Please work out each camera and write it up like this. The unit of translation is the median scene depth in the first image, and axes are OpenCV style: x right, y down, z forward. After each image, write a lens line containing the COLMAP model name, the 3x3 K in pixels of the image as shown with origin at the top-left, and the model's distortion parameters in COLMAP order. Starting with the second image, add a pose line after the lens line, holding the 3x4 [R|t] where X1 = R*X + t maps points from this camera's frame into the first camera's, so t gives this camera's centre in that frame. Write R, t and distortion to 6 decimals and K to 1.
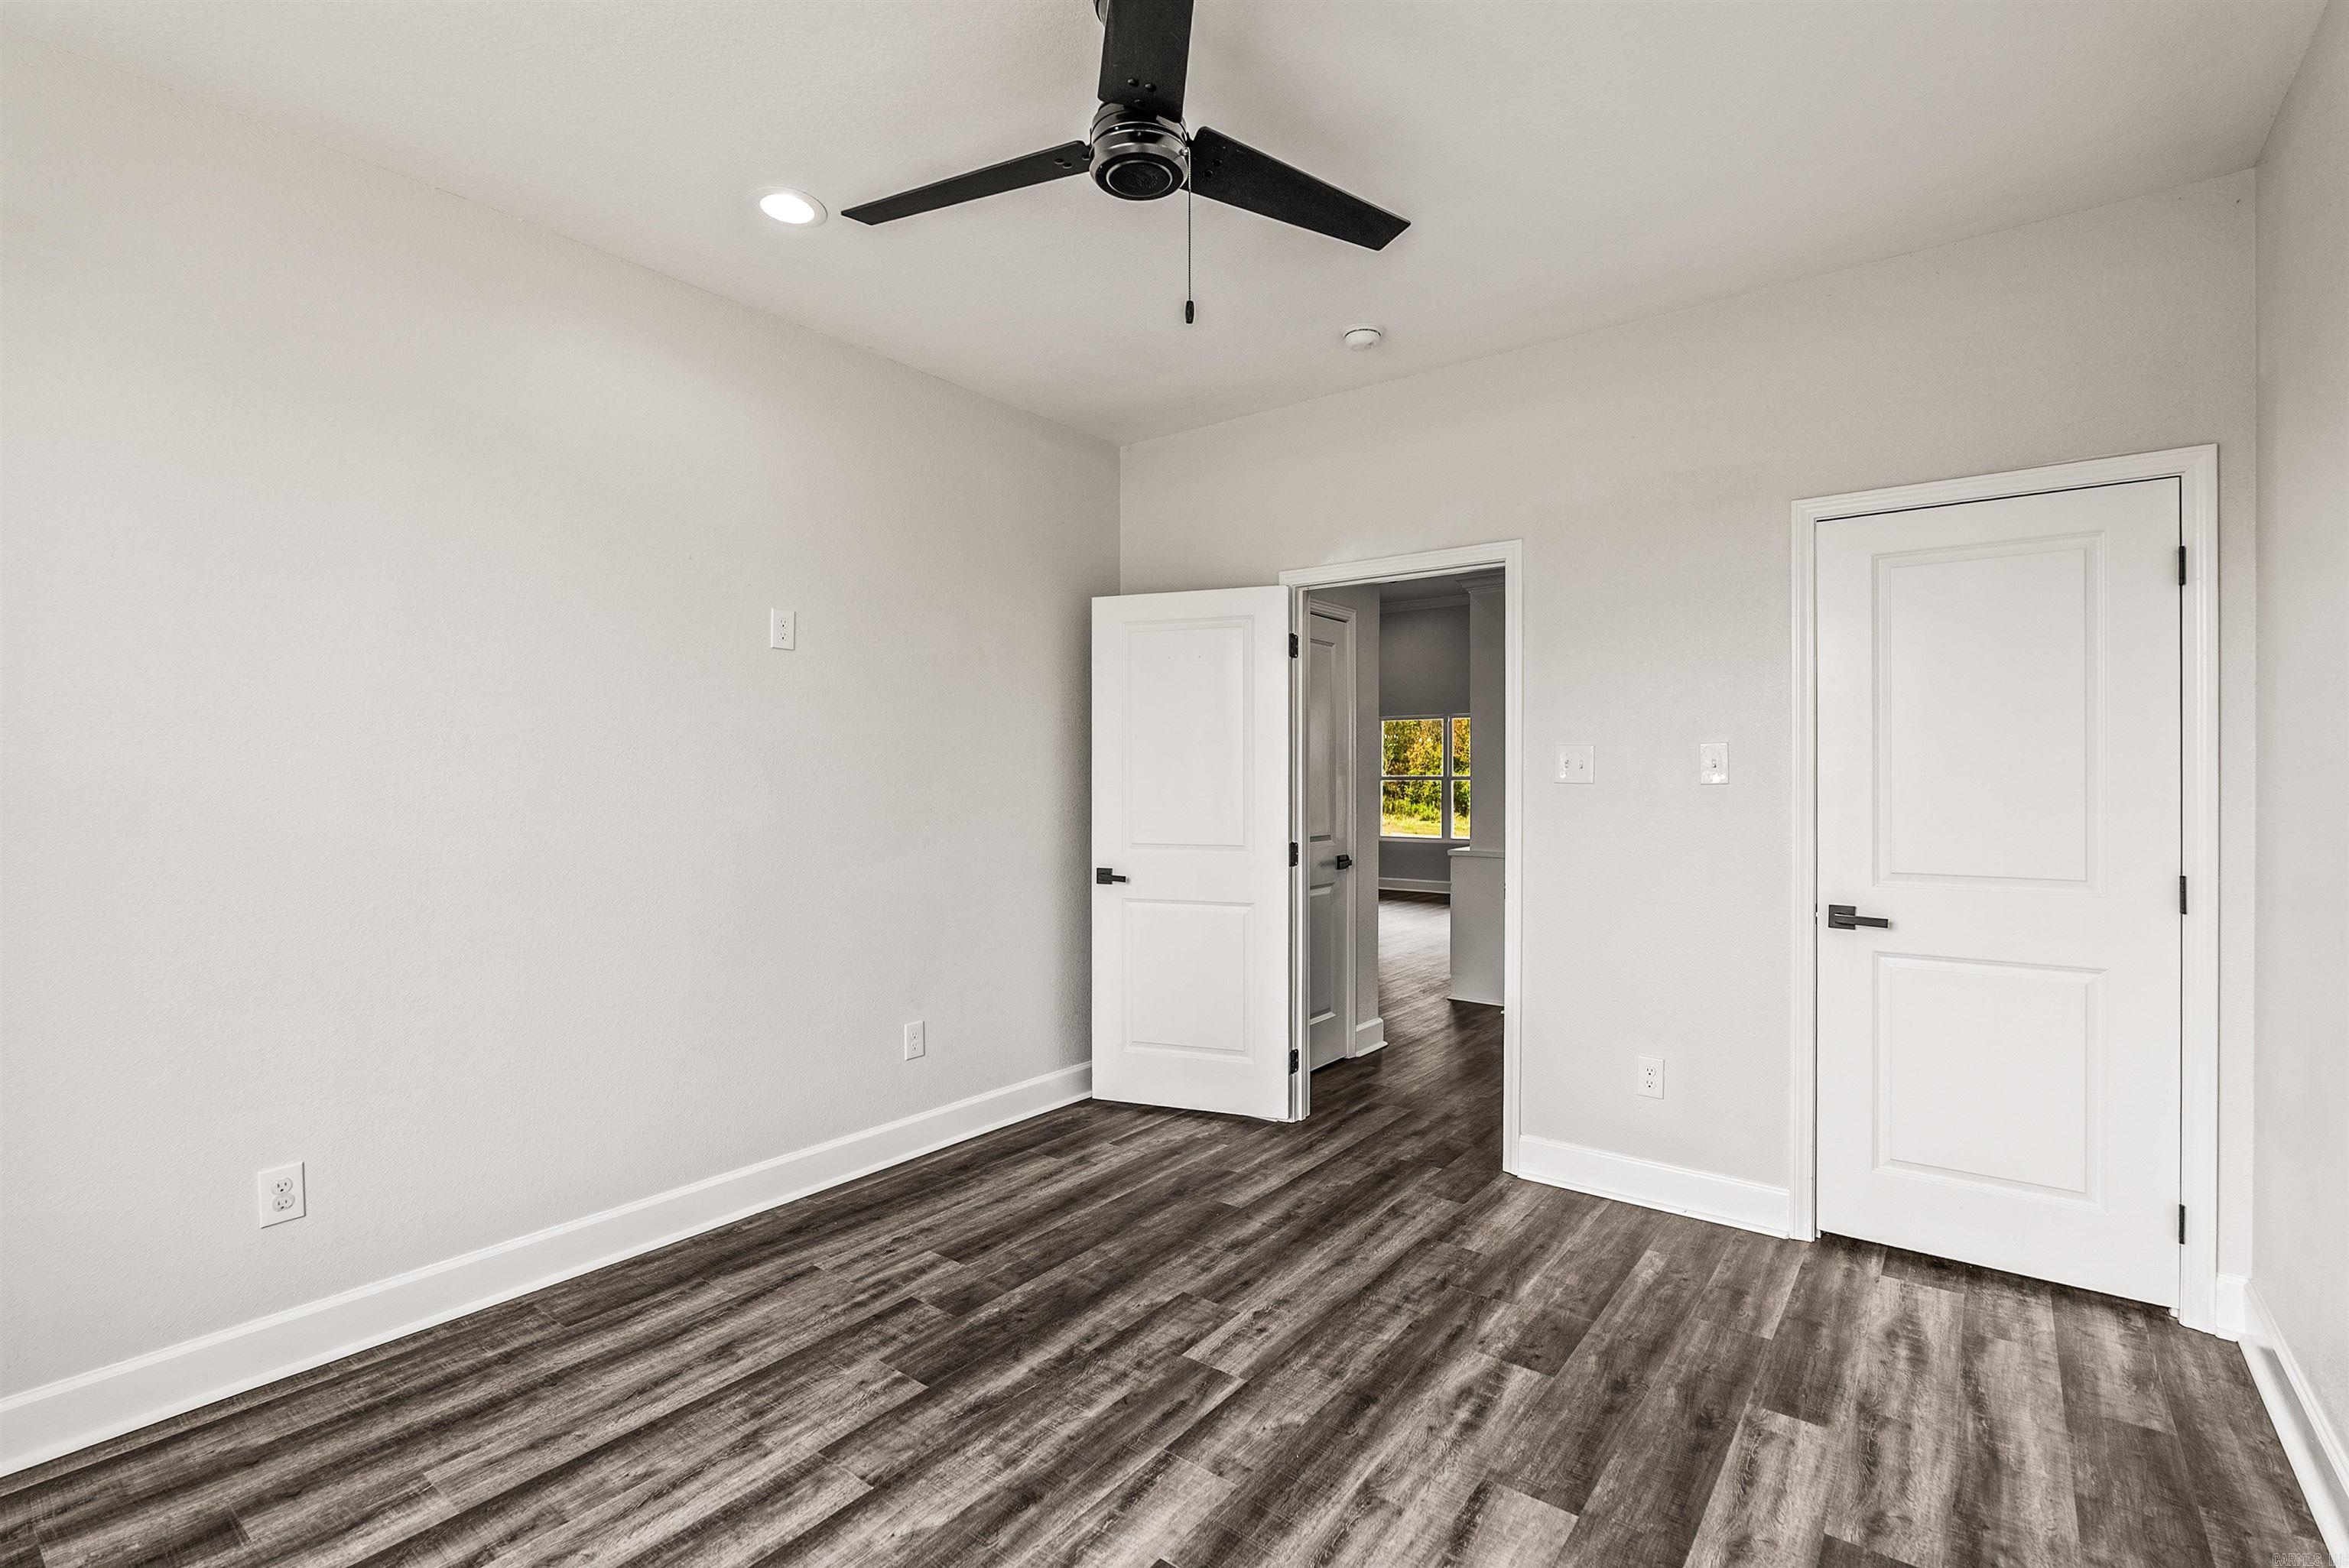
lens RADIAL K [[1064.9, 0, 1178.0], [0, 1064.9, 787.5], [0, 0, 1]] dist [-0.004844, -0.000650]
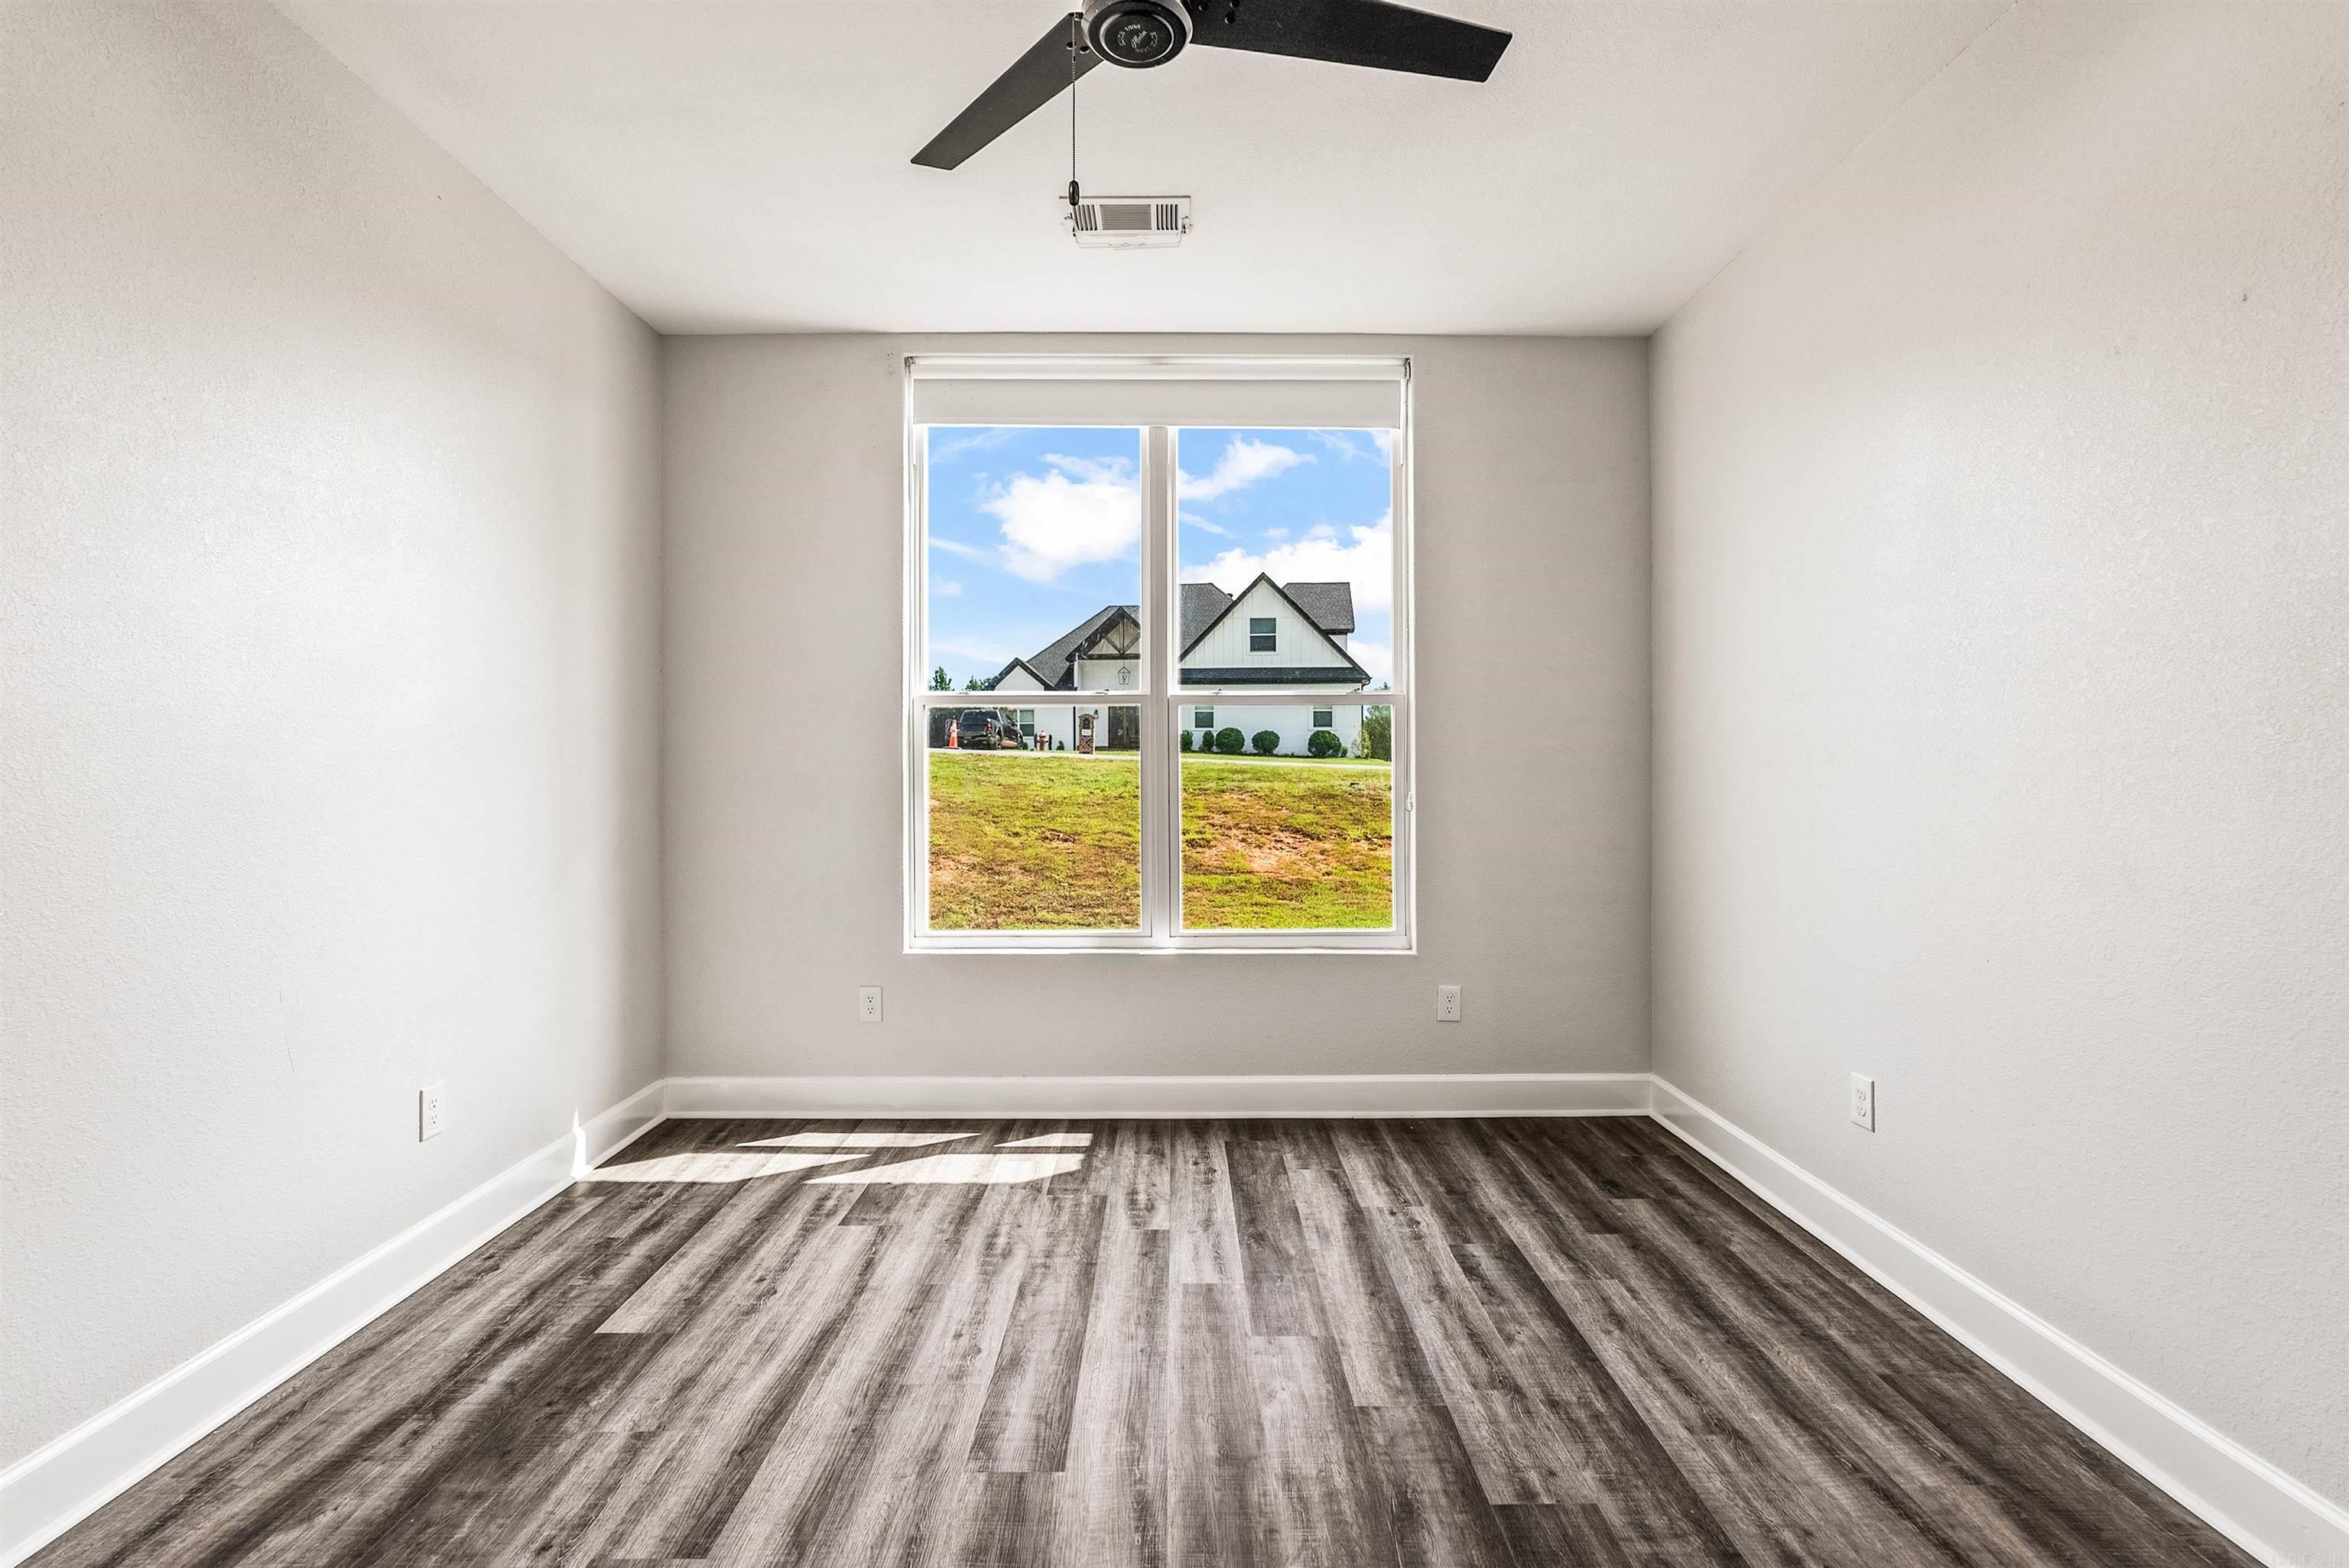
lens RADIAL K [[1072.9, 0, 1178.7], [0, 1072.9, 763.5], [0, 0, 1]] dist [-0.005296, 0.000458]
pose [[-0.795340, -0.004285, -0.606149, 0.428996], [-0.003141, 0.999991, -0.002949, 0.037326], [0.606156, -0.000442, -0.795346, 1.541807]]
